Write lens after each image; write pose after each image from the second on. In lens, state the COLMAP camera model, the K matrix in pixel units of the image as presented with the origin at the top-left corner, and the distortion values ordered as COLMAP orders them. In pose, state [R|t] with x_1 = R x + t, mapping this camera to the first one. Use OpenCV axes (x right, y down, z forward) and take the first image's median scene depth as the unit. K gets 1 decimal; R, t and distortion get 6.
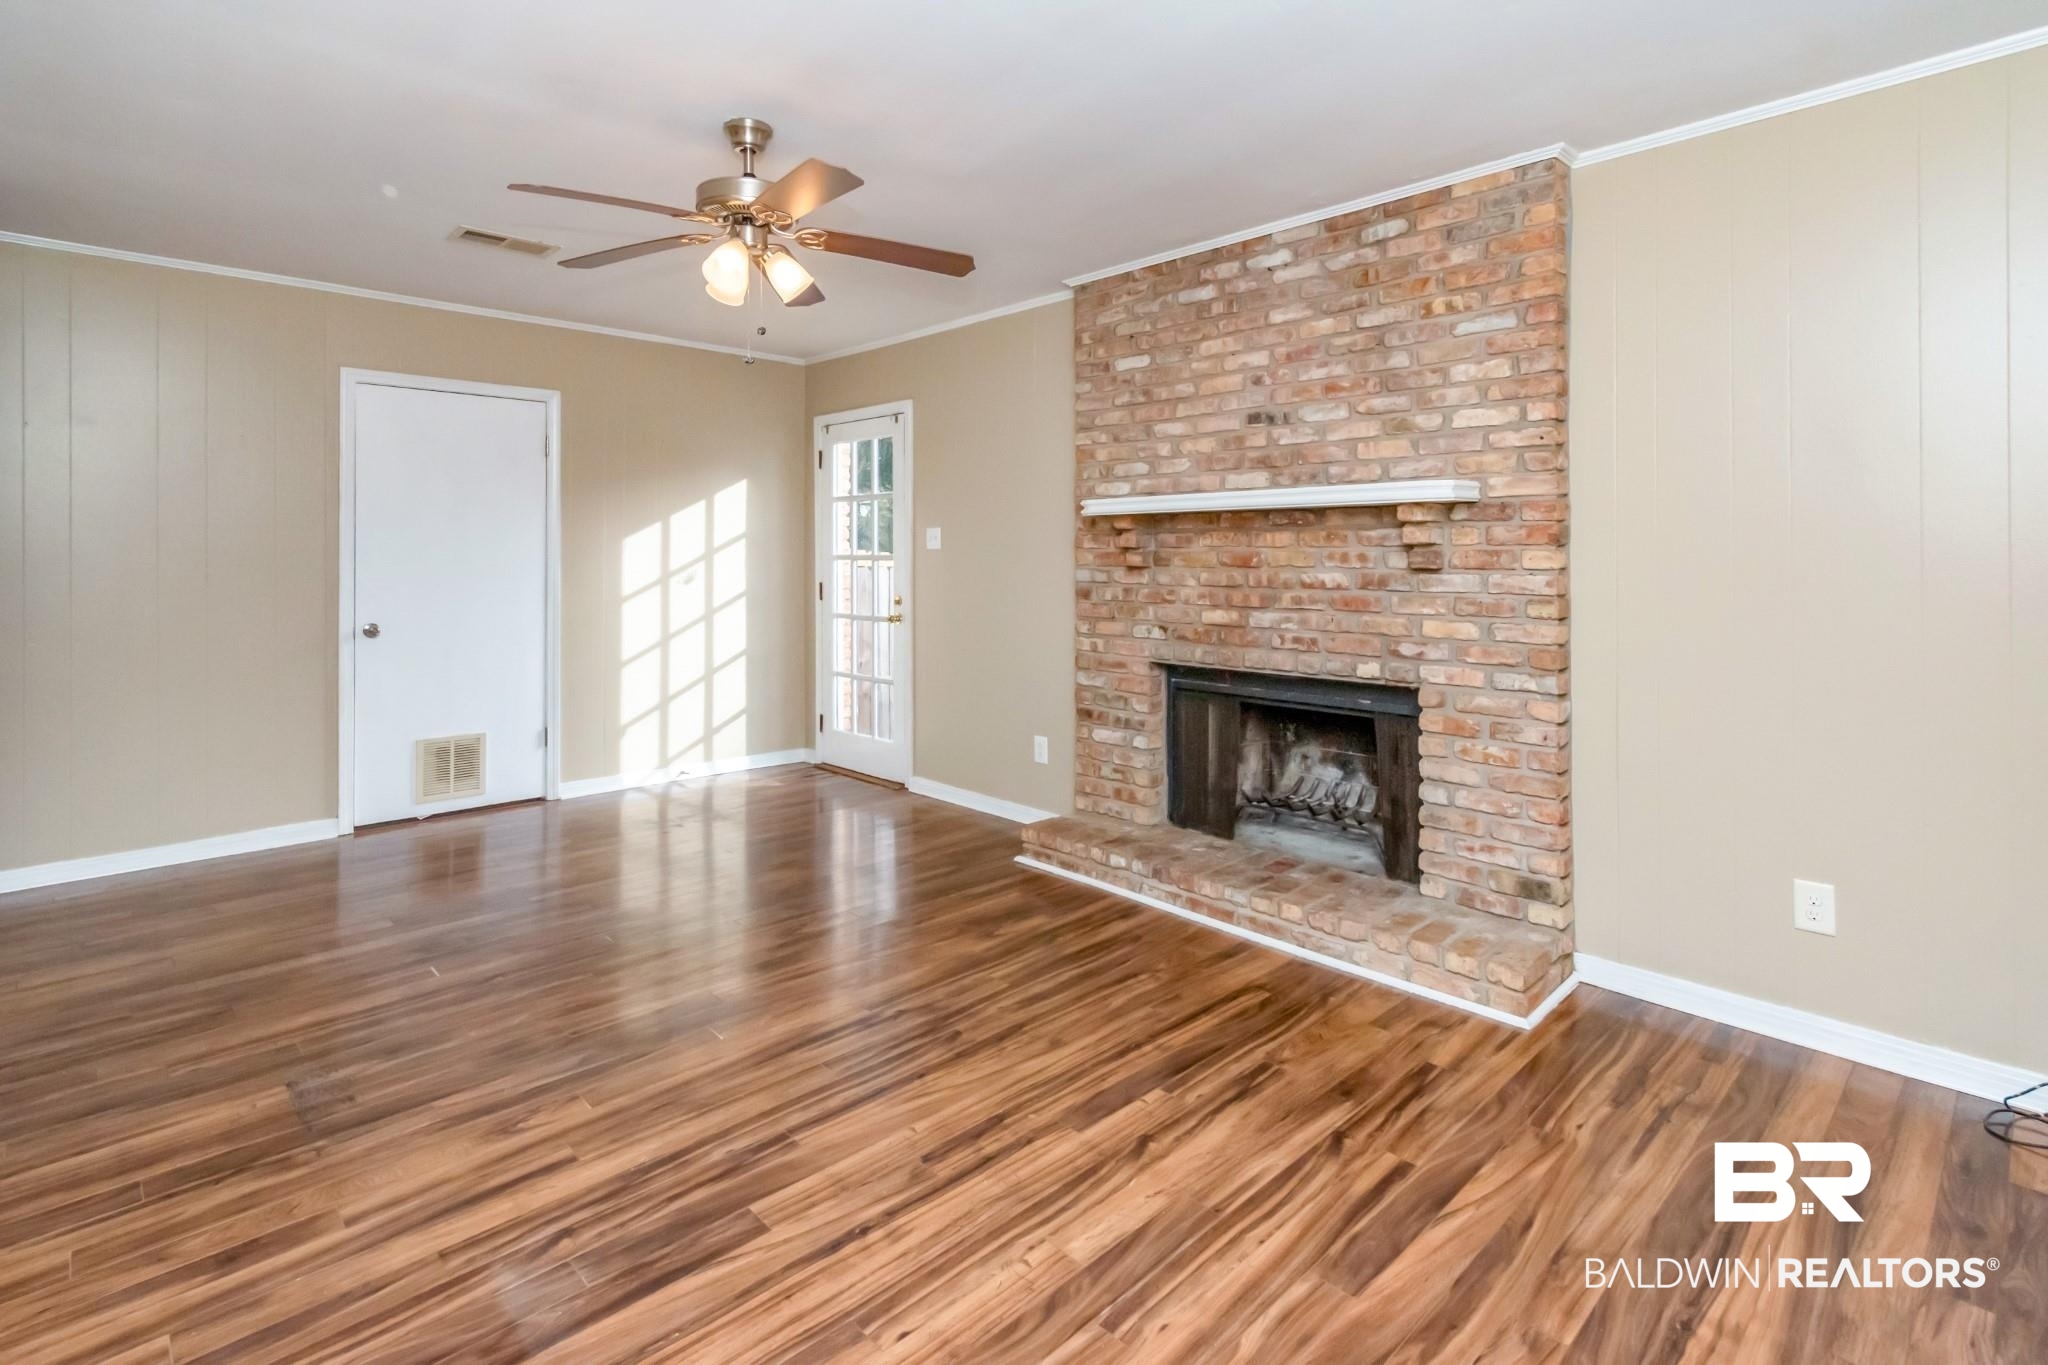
lens RADIAL K [[986.5, 0, 1008.1], [0, 986.5, 548.0], [0, 0, 1]] dist [-0.016647, 0.001220]
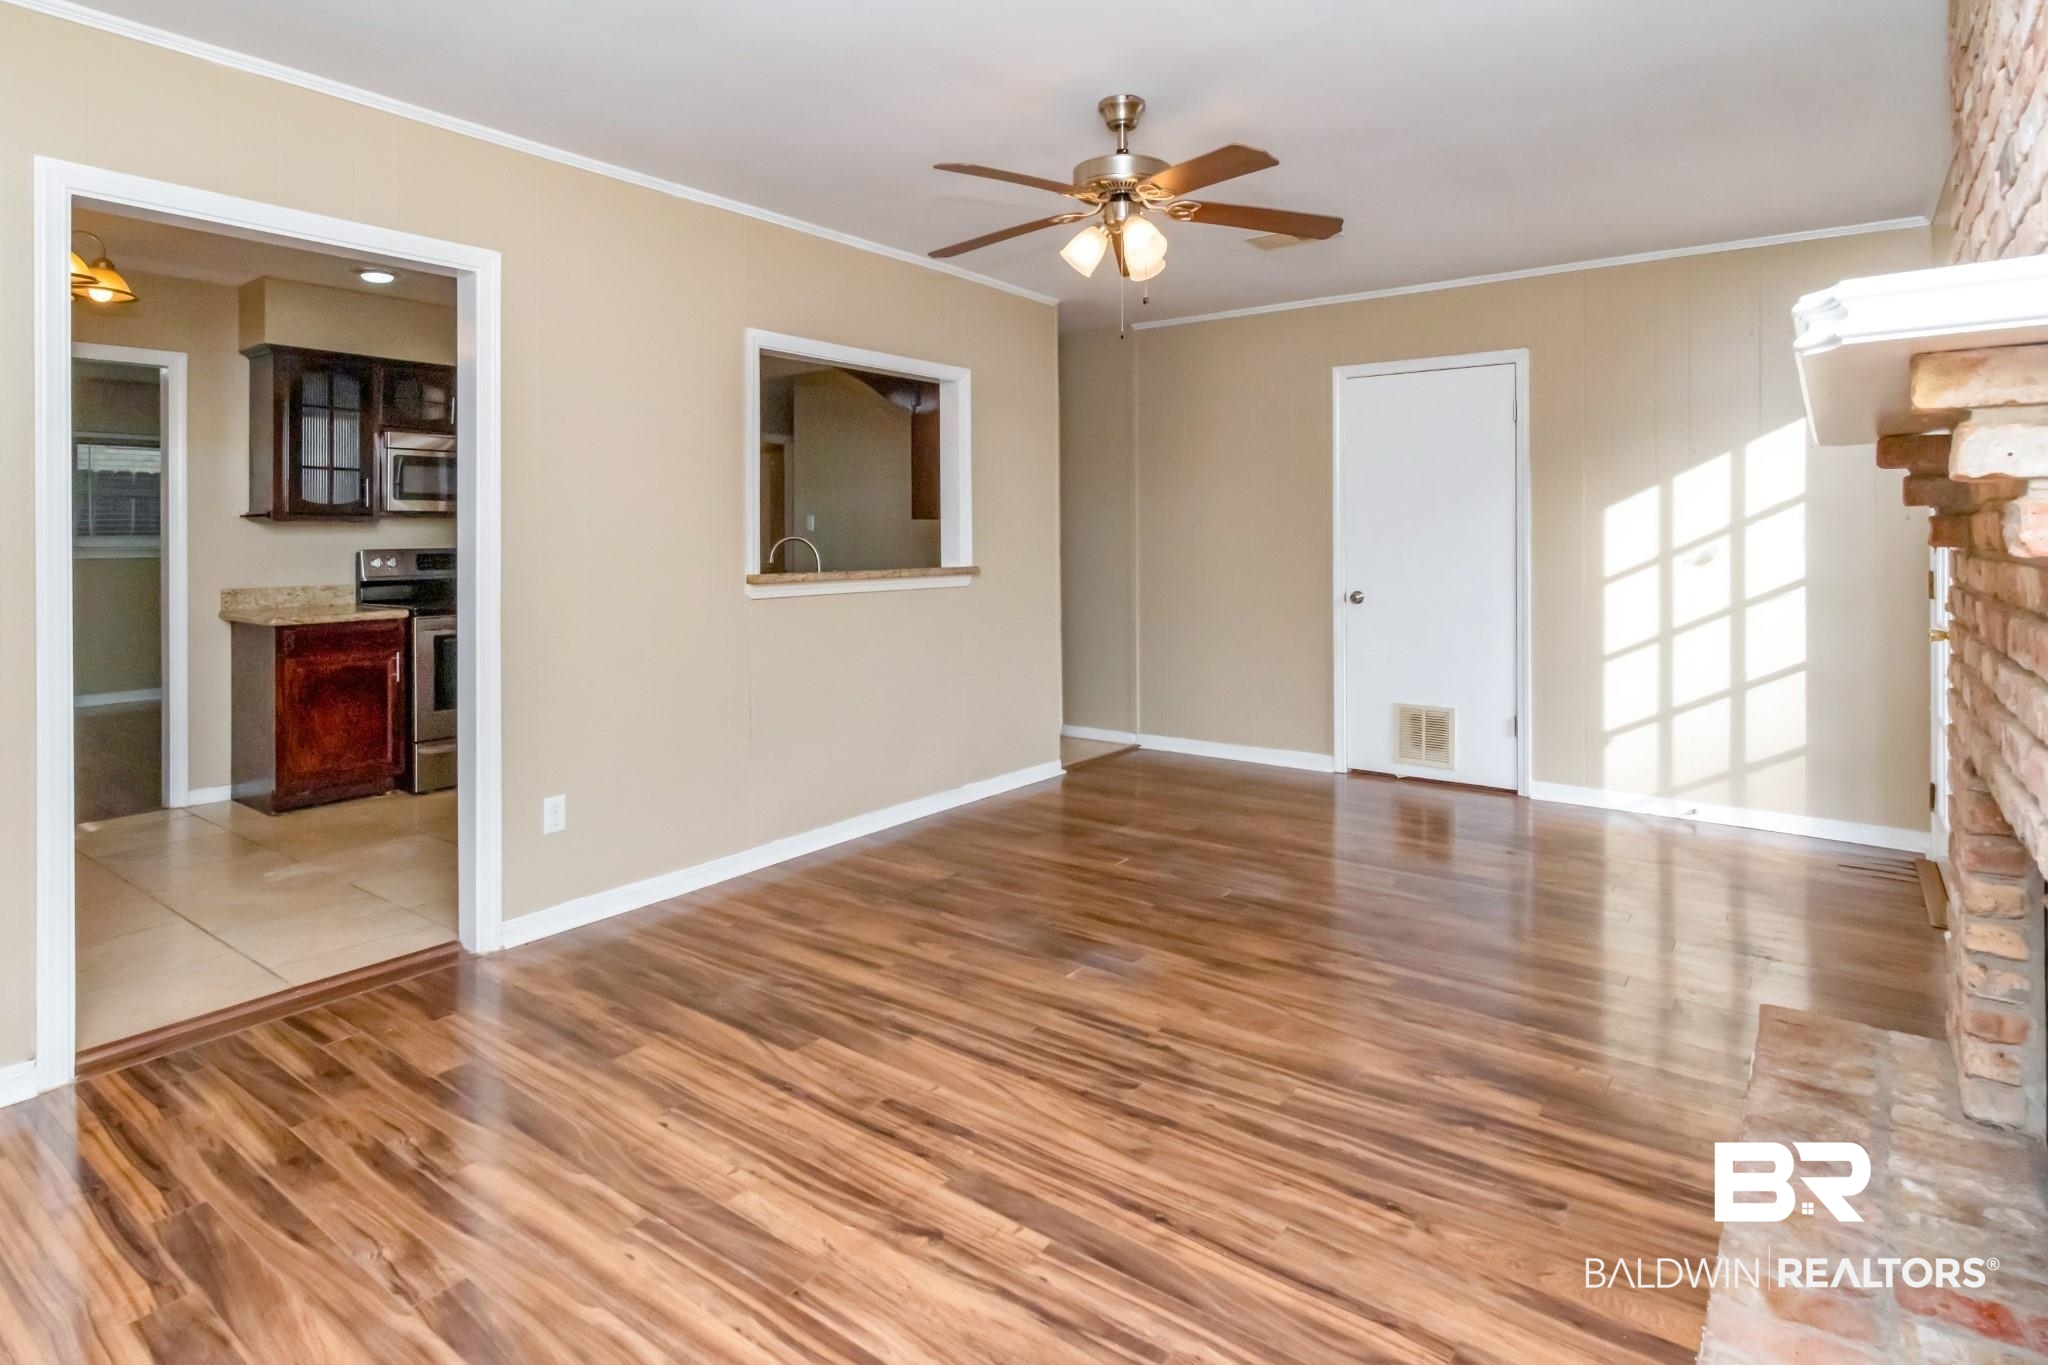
lens RADIAL K [[1040.0, 0, 1030.1], [0, 1040.0, 544.4], [0, 0, 1]] dist [0.005565, -0.003409]
pose [[0.182178, 0.009316, -0.983221, 0.647353], [0.014853, 0.999815, 0.012225, 0.004417], [0.983153, -0.016831, 0.182006, 0.589354]]
